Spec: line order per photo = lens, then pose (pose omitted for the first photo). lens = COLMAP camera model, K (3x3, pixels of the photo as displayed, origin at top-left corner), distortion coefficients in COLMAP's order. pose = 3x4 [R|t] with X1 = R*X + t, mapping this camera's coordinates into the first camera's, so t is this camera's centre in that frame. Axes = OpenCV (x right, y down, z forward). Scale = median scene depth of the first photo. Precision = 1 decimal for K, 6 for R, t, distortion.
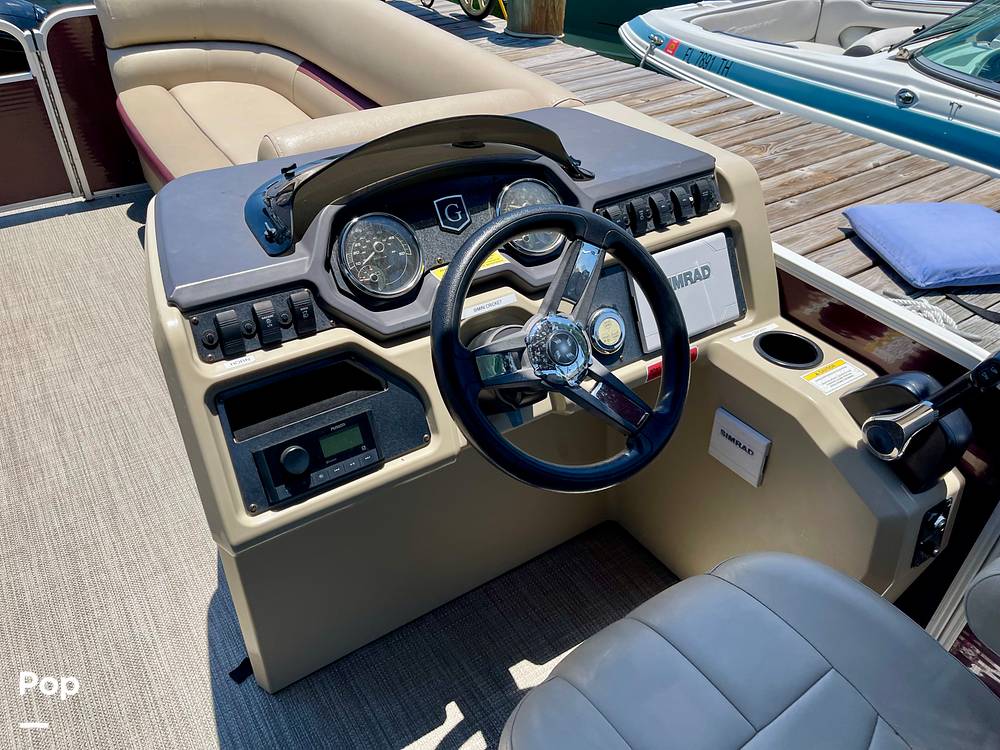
lens RADIAL K [[775.1, 0, 500.6], [0, 775.1, 377.4], [0, 0, 1]] dist [0.058086, -0.084759]
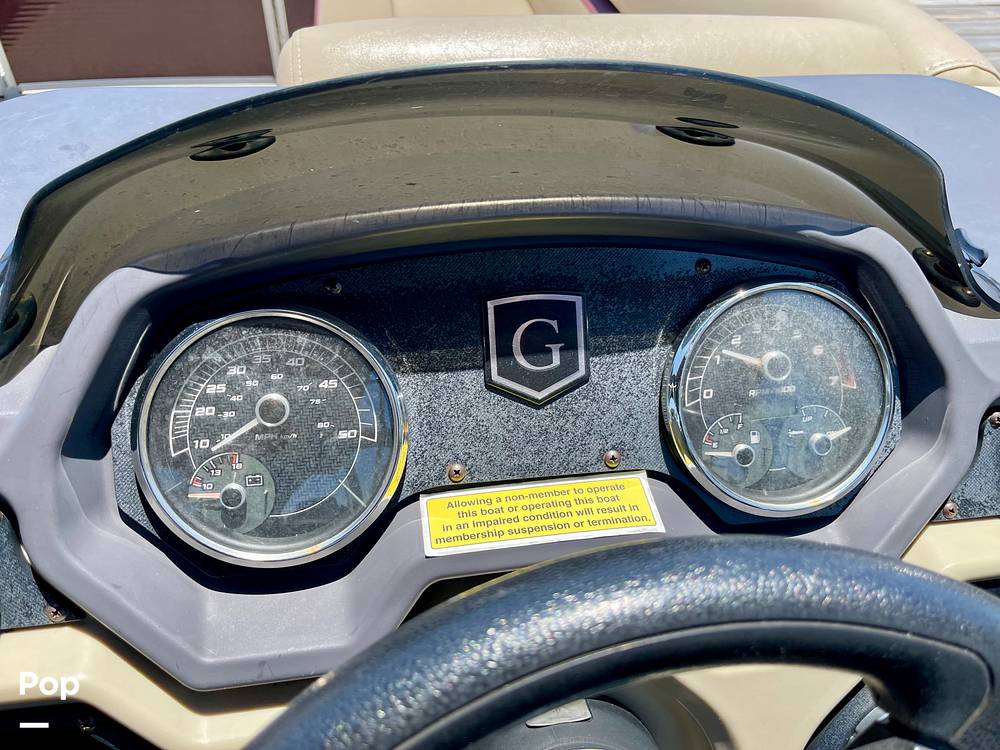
lens RADIAL K [[775.1, 0, 500.6], [0, 775.1, 377.4], [0, 0, 1]] dist [0.058086, -0.084759]
pose [[0.911933, 0.286299, -0.293957, 0.028114], [-0.260567, 0.957440, 0.124150, -0.234979], [0.316990, -0.036621, 0.947722, 0.669428]]
